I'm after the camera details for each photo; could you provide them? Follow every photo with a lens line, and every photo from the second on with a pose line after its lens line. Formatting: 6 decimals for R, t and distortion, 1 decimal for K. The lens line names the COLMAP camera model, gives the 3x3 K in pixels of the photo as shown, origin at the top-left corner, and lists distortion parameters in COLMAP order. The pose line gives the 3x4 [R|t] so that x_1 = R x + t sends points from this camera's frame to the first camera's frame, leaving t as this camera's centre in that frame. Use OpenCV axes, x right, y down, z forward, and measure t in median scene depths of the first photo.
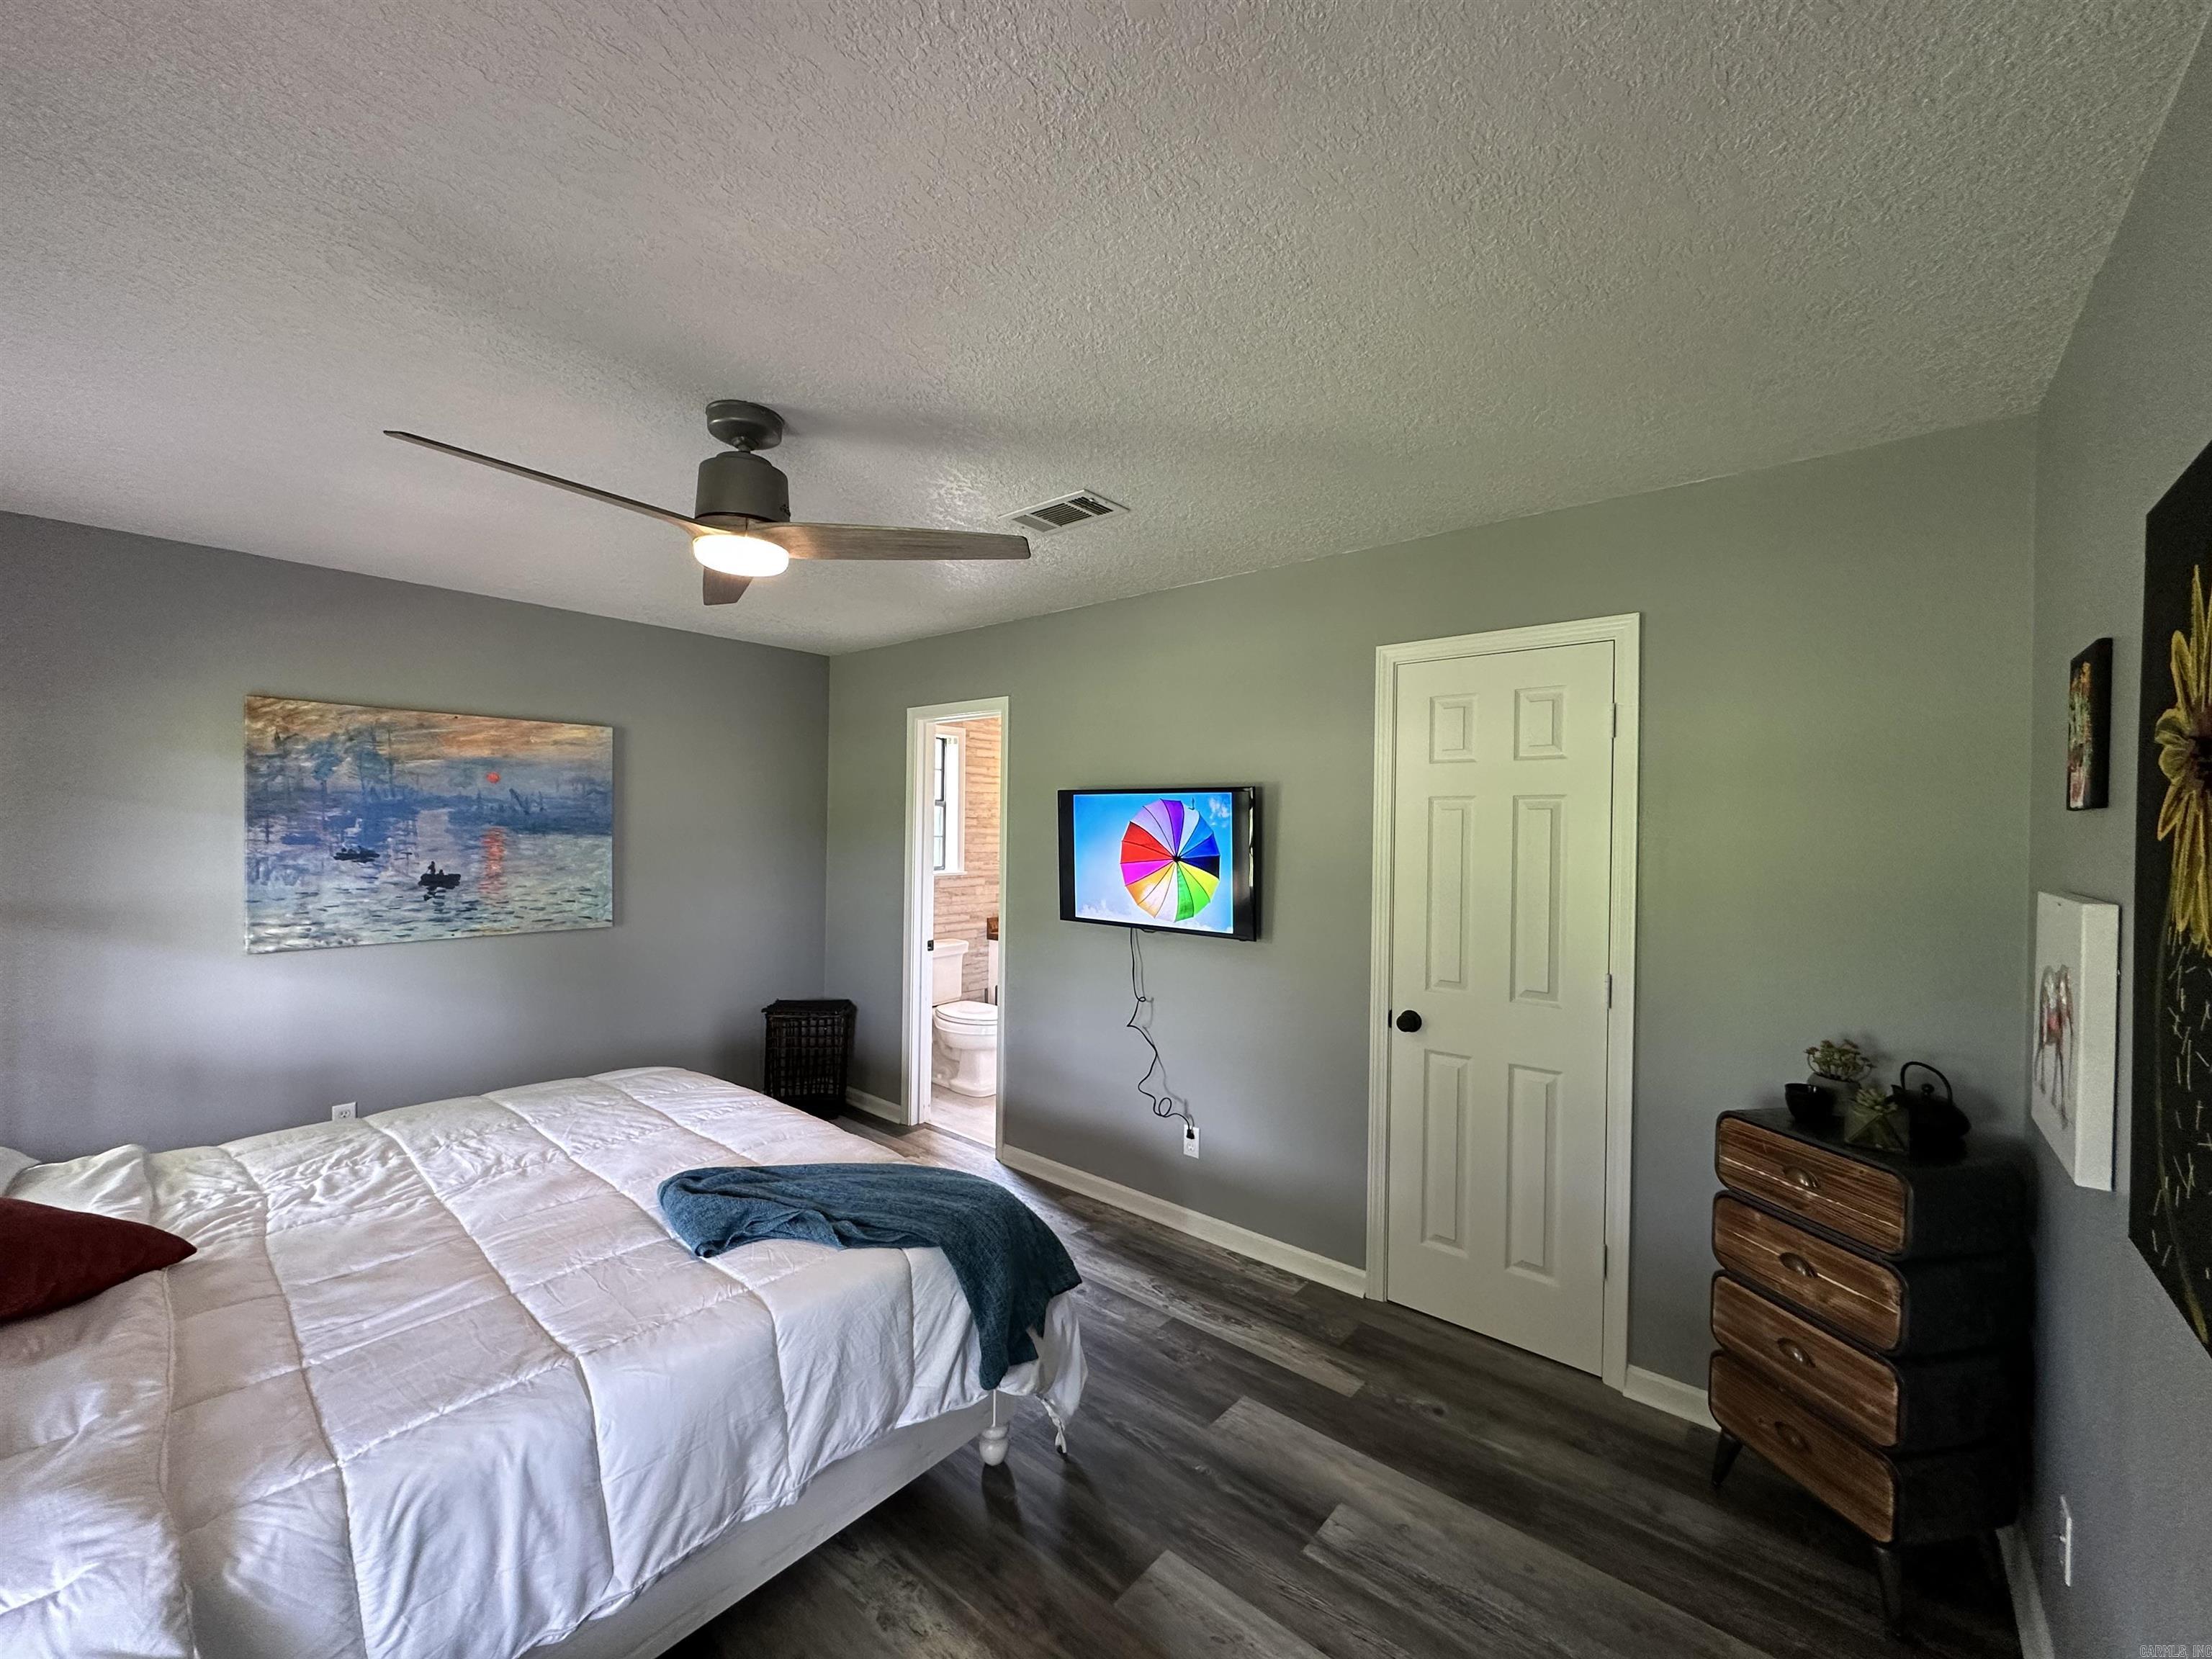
lens RADIAL K [[882.4, 0, 1103.6], [0, 882.4, 836.0], [0, 0, 1]] dist [-0.002105, -0.000185]
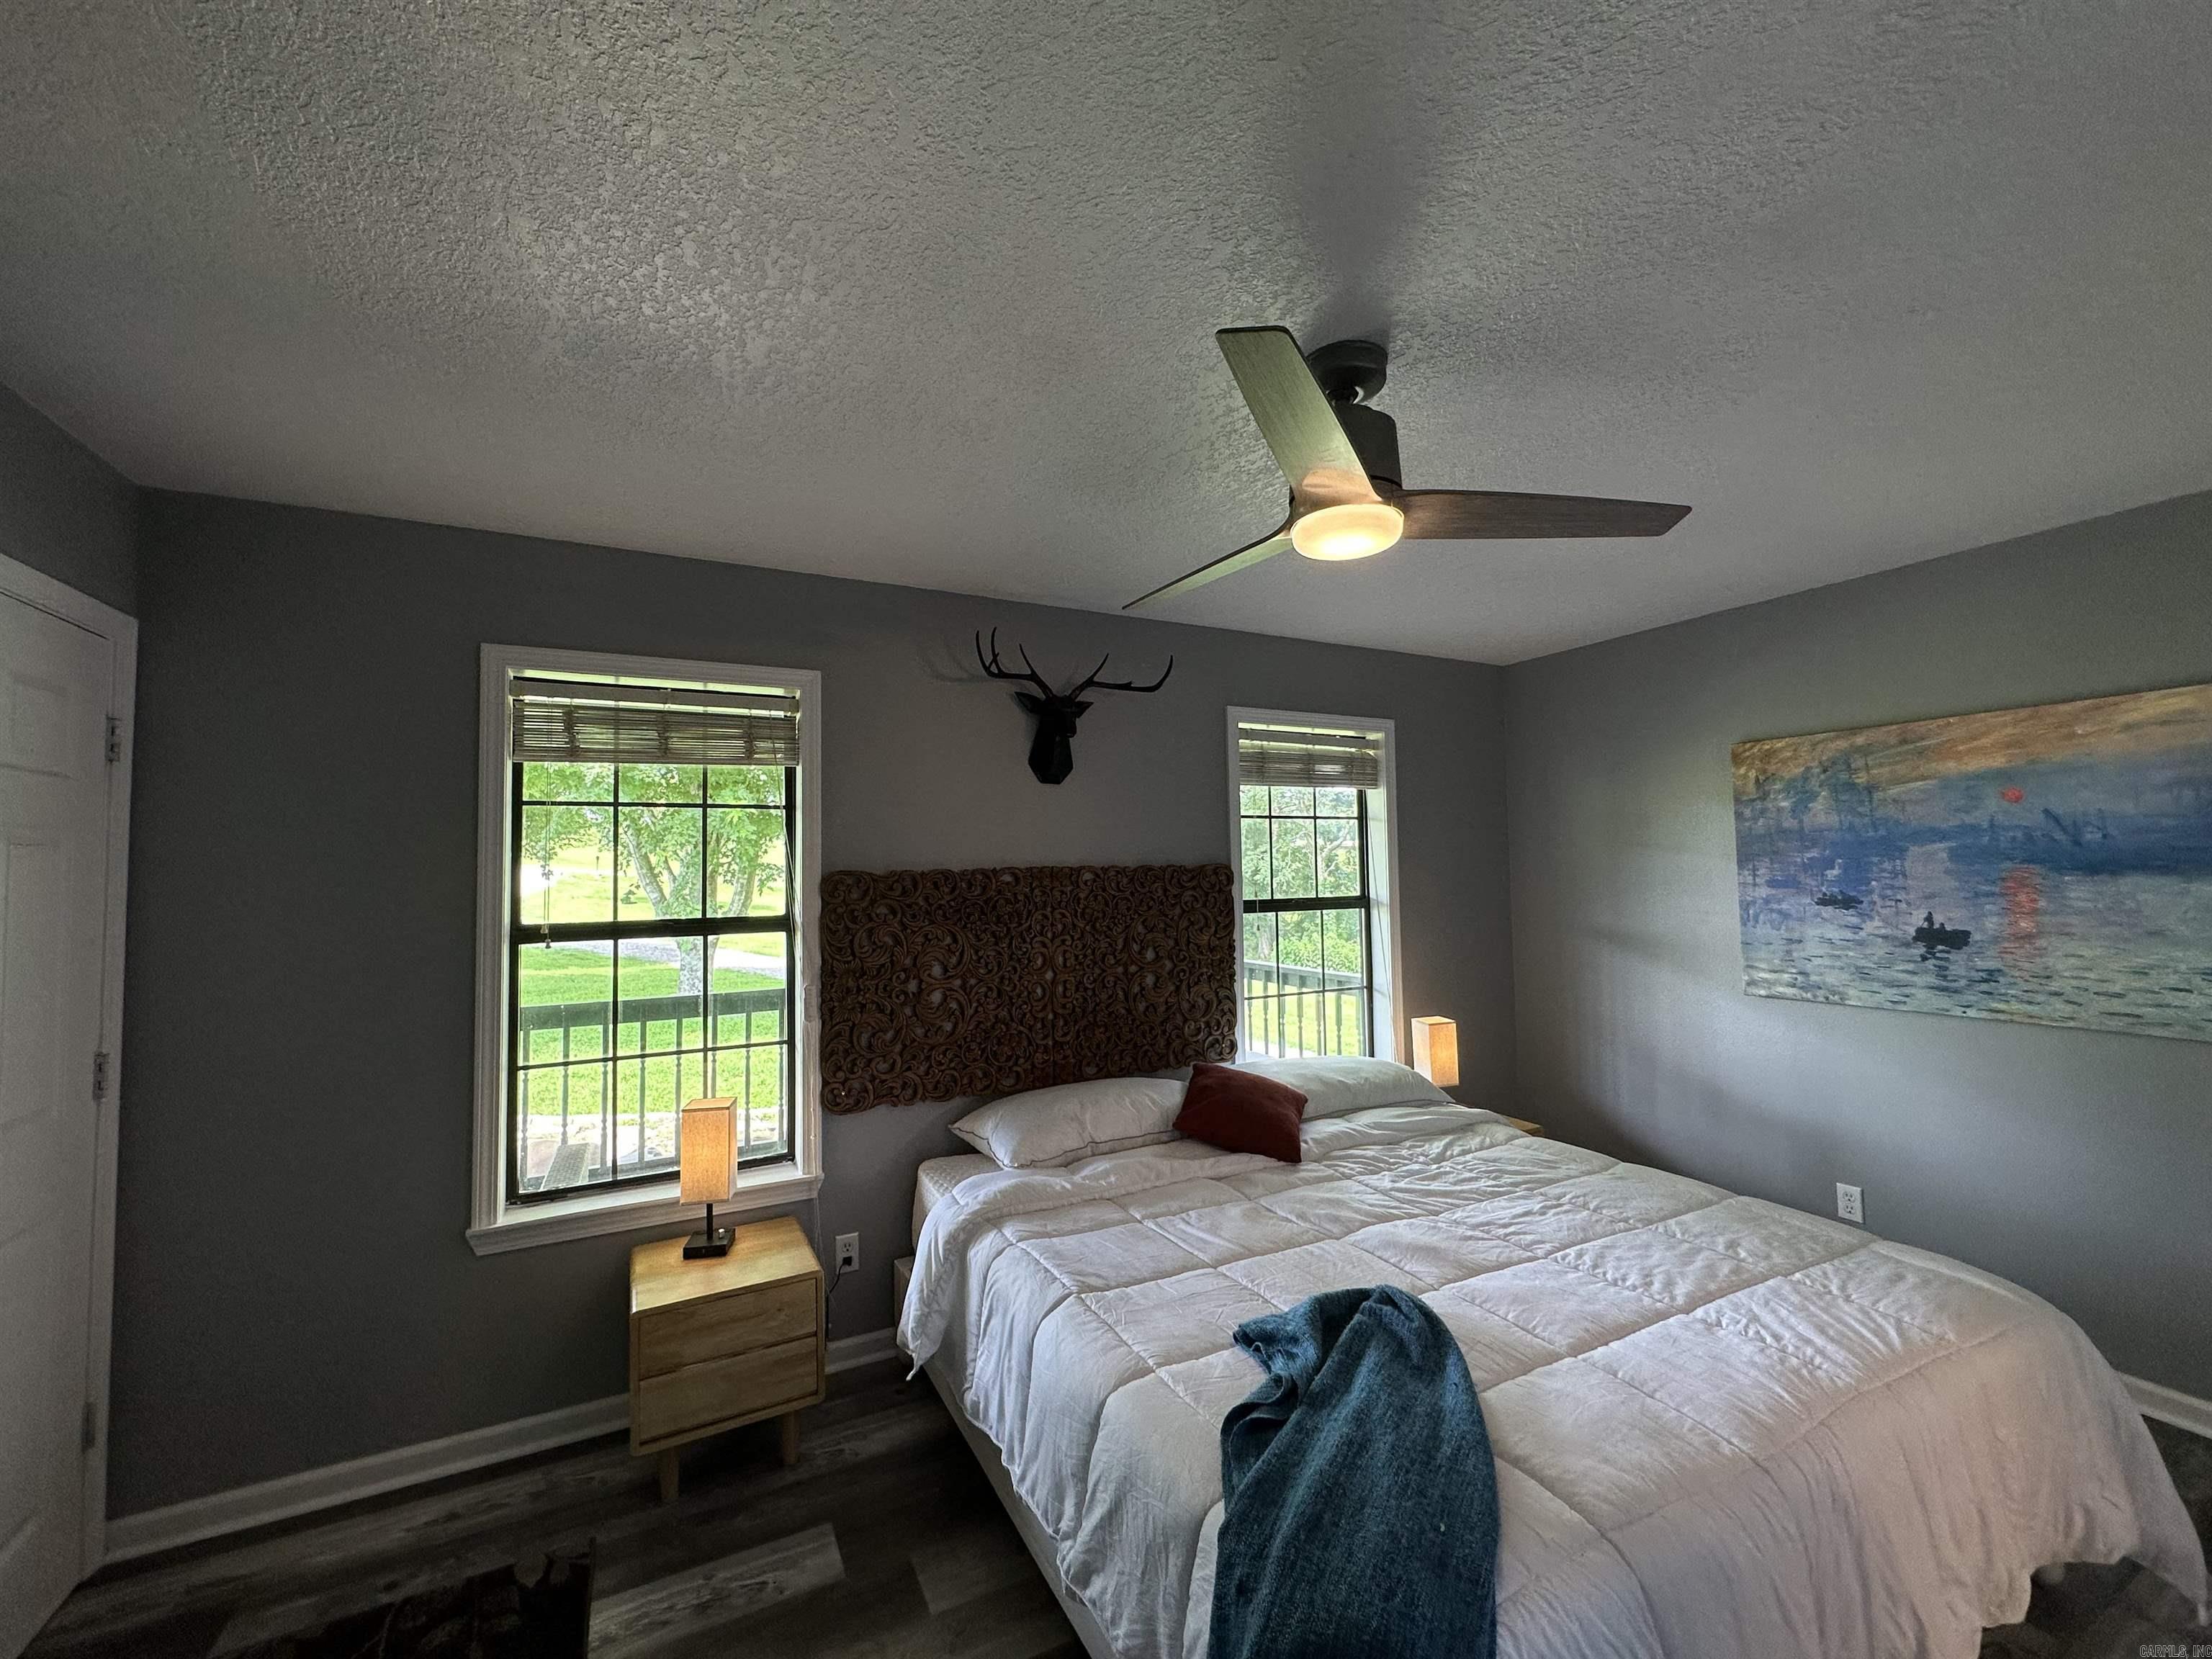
lens RADIAL K [[882.4, 0, 1103.6], [0, 882.4, 836.0], [0, 0, 1]] dist [-0.002105, -0.000185]
pose [[-0.382762, -0.046892, -0.922656, 0.246065], [-0.000375, 0.998719, -0.050603, 0.001847], [0.923847, -0.019023, -0.382289, 0.652876]]
